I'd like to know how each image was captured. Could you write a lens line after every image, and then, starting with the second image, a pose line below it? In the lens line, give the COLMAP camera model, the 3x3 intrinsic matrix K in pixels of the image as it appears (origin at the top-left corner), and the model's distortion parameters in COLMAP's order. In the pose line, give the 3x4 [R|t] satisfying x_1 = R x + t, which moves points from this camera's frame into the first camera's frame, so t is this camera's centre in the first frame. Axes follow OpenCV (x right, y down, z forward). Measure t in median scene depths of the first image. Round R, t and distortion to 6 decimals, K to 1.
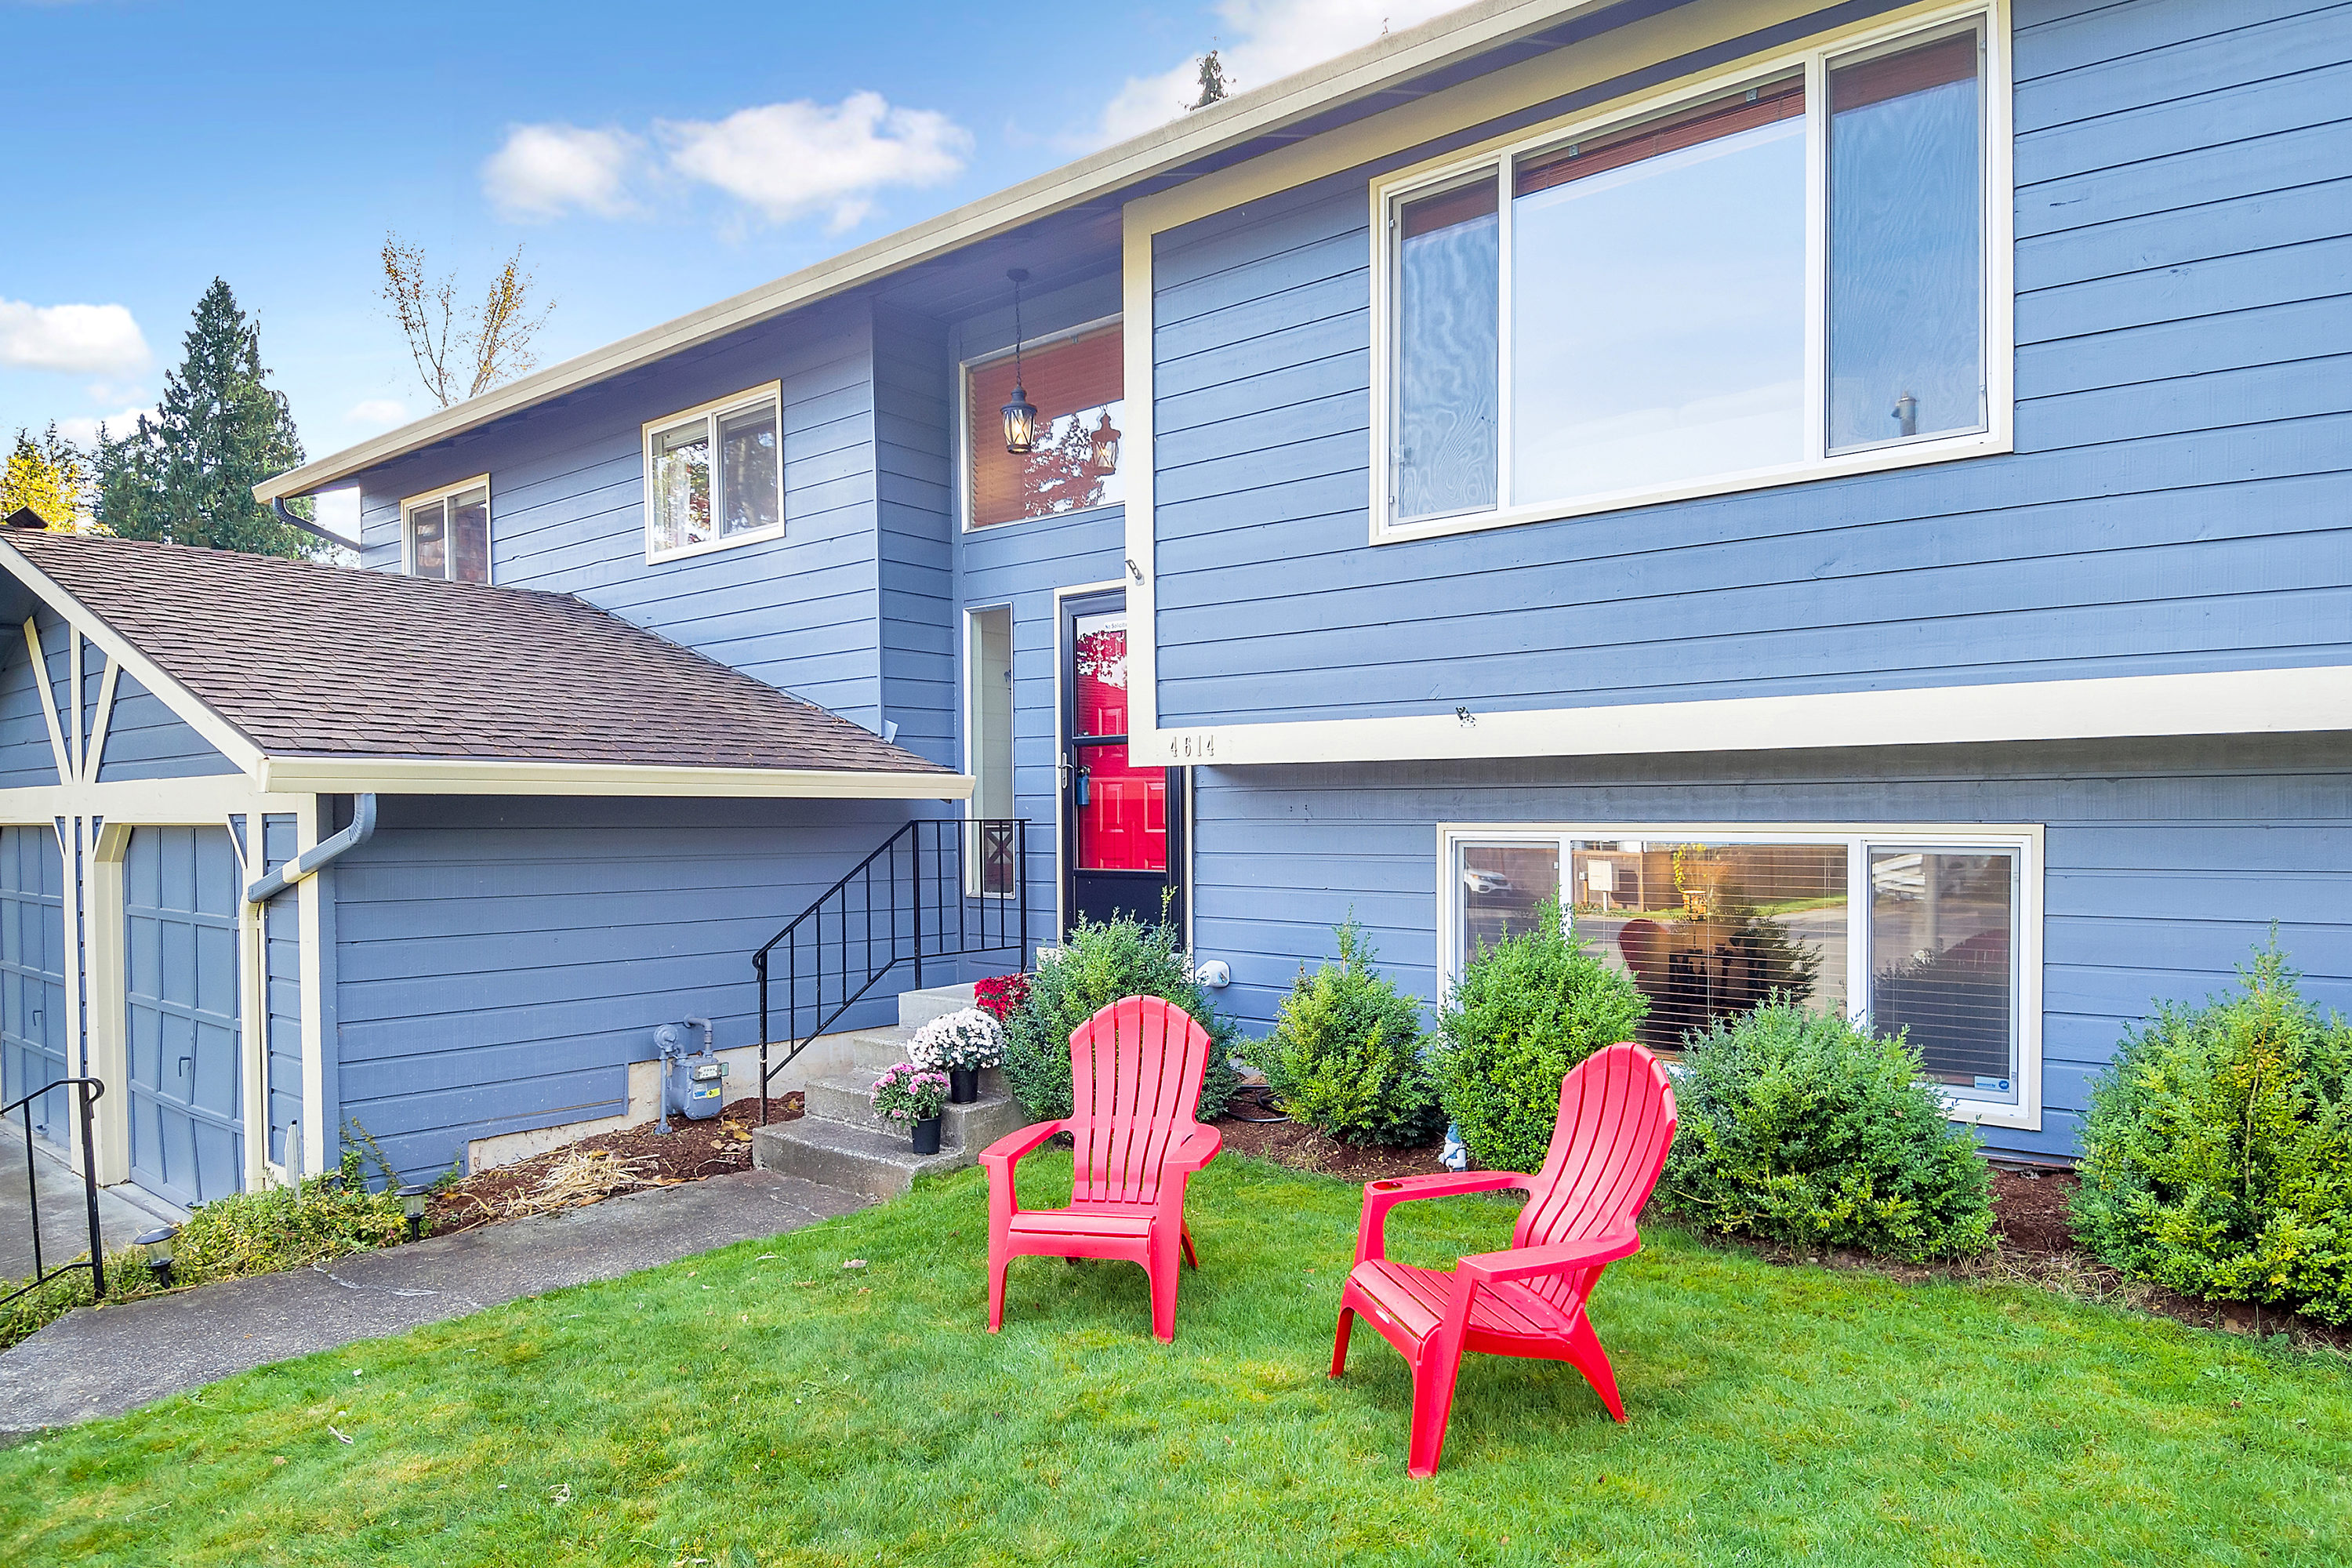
lens RADIAL K [[1423.6, 0, 1211.3], [0, 1423.6, 857.4], [0, 0, 1]] dist [0.069868, -0.093568]
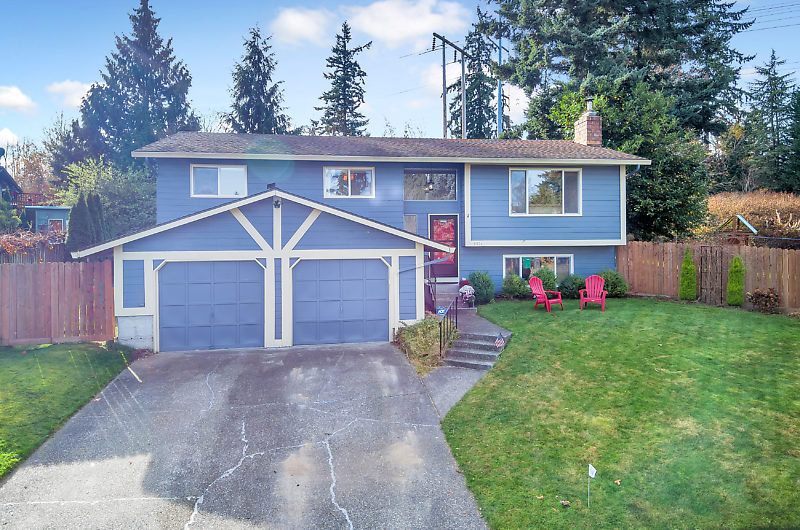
lens RADIAL K [[496.0, 0, 399.6], [0, 496.0, 253.0], [0, 0, 1]] dist [0.082667, -0.104554]
pose [[0.672781, -0.012380, 0.739738, -2.654756], [0.024057, 0.999697, -0.005150, -0.041550], [-0.739450, 0.021260, 0.672875, -0.350360]]
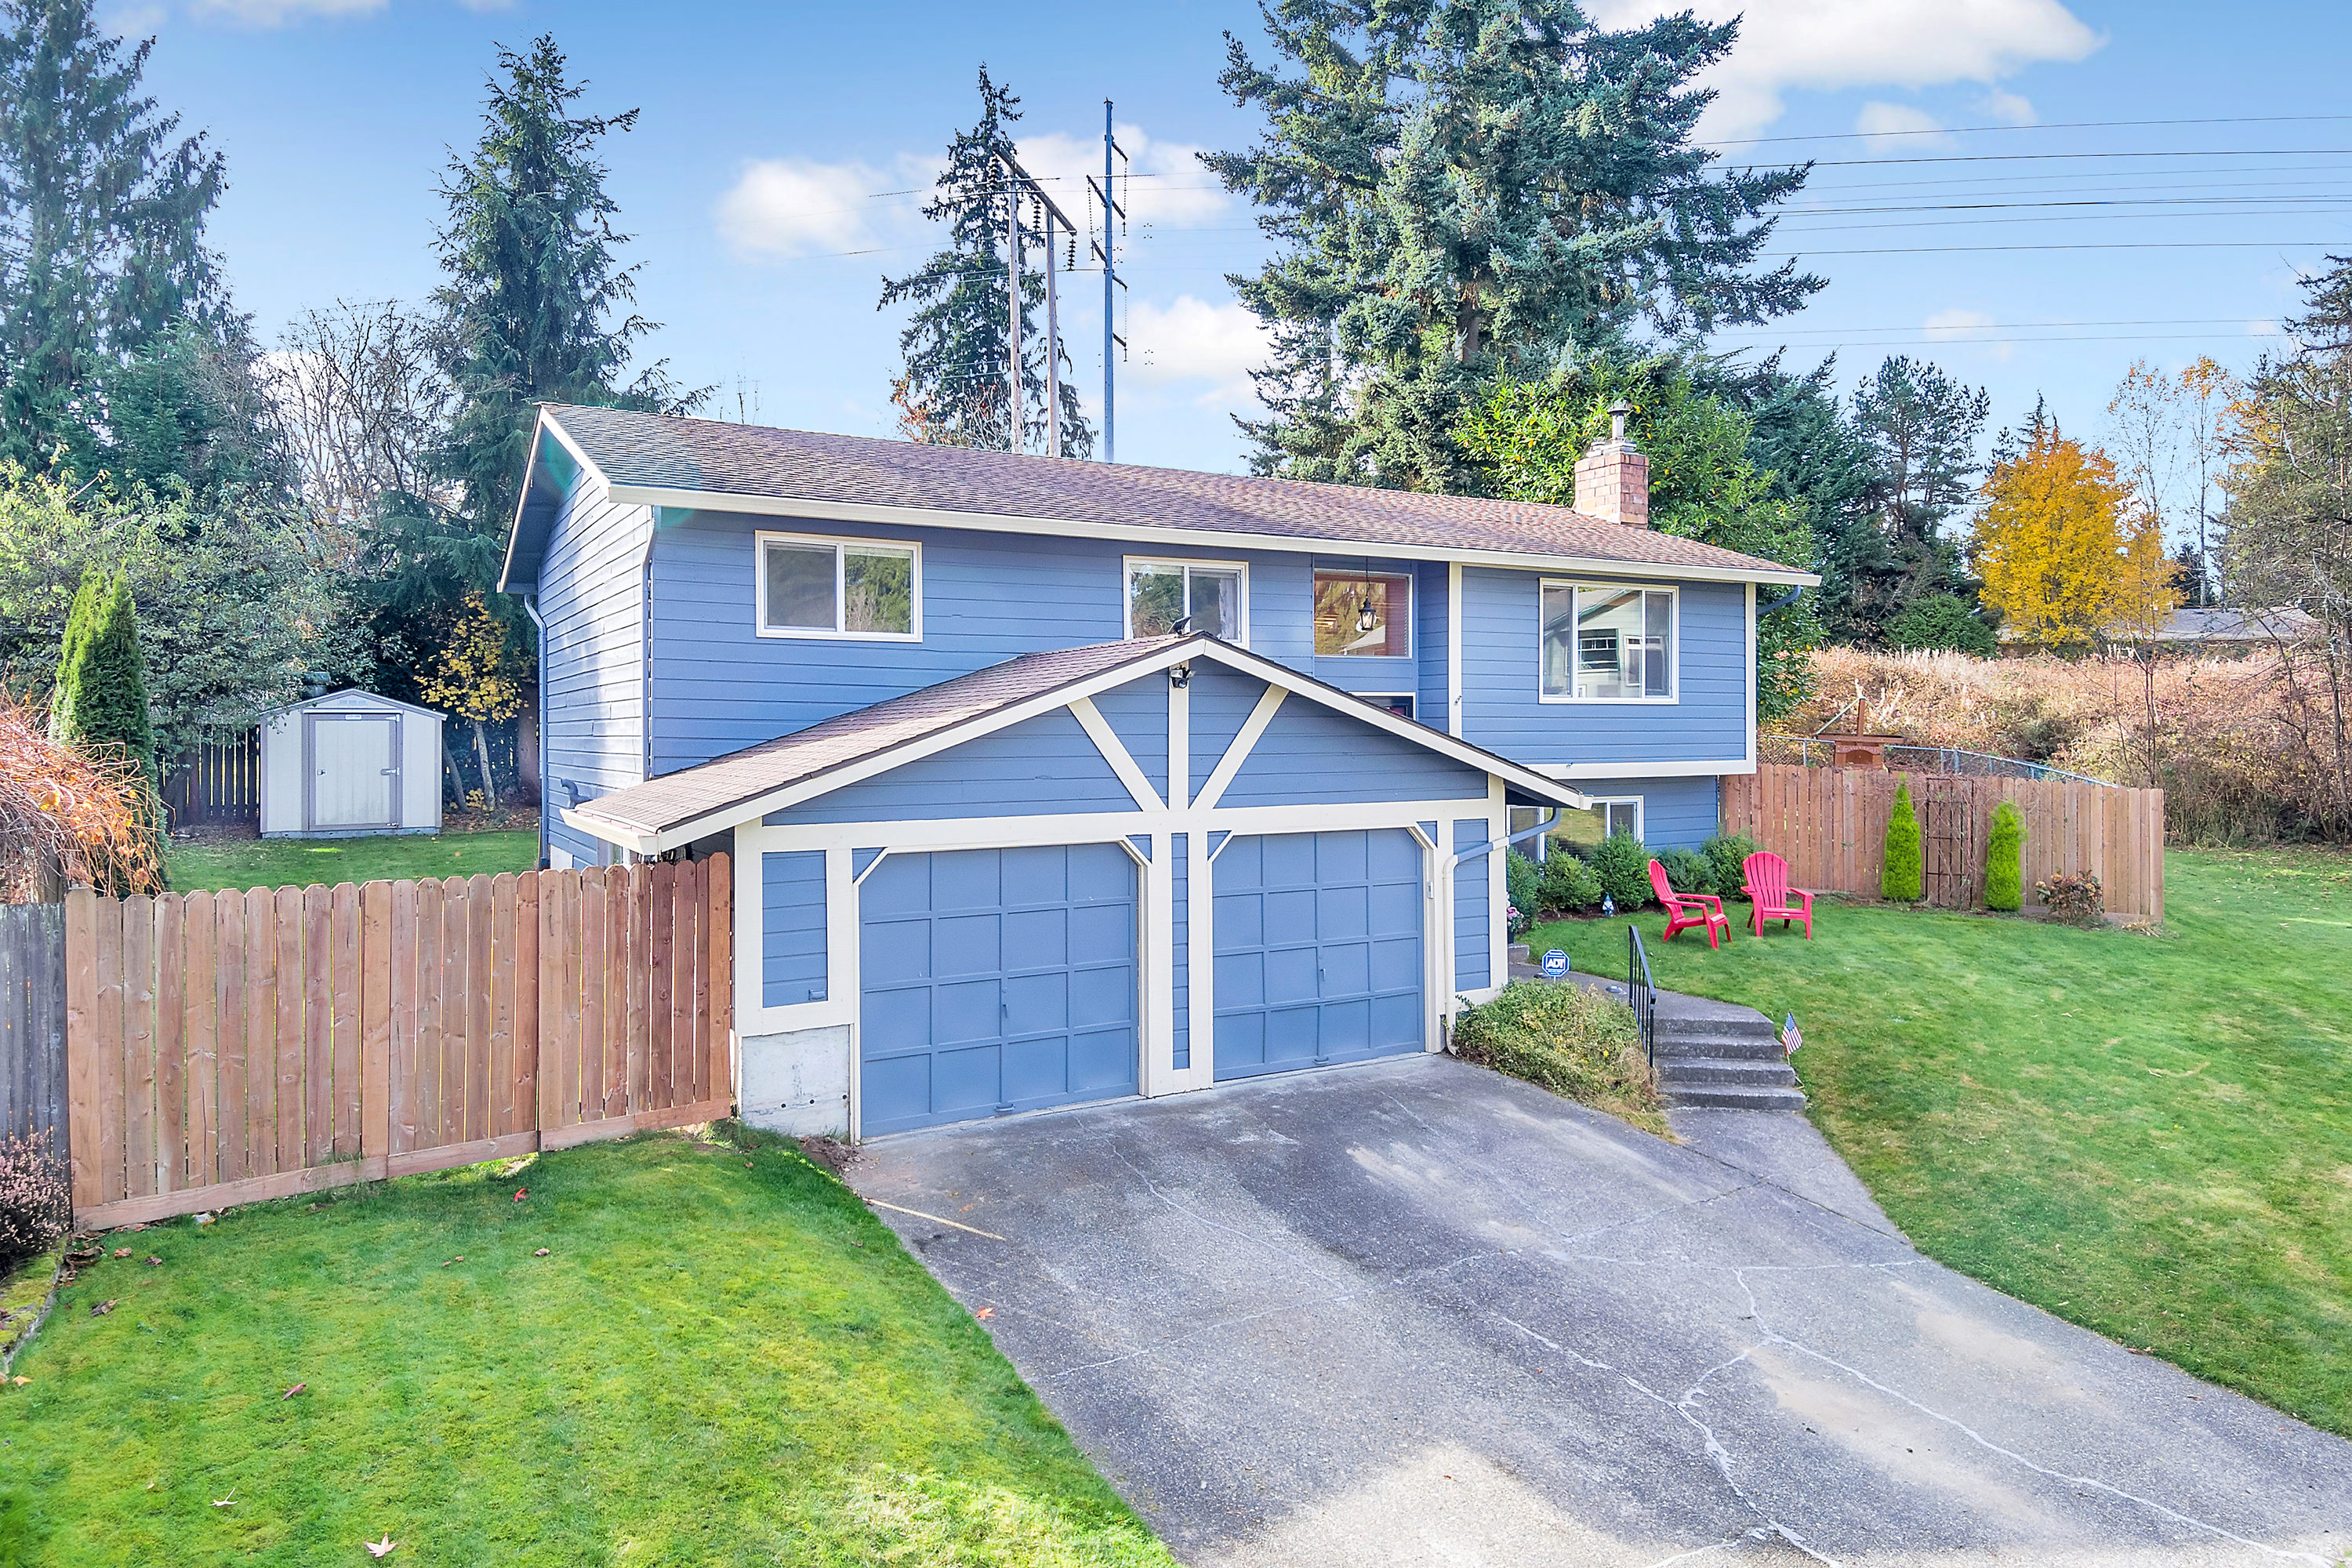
lens RADIAL K [[1429.3, 0, 1173.4], [0, 1429.3, 742.5], [0, 0, 1]] dist [0.079152, -0.098181]
pose [[0.351846, -0.004260, 0.936048, -3.486918], [0.026073, 0.999646, -0.005251, -0.179873], [-0.935695, 0.026253, 0.351832, 0.851715]]
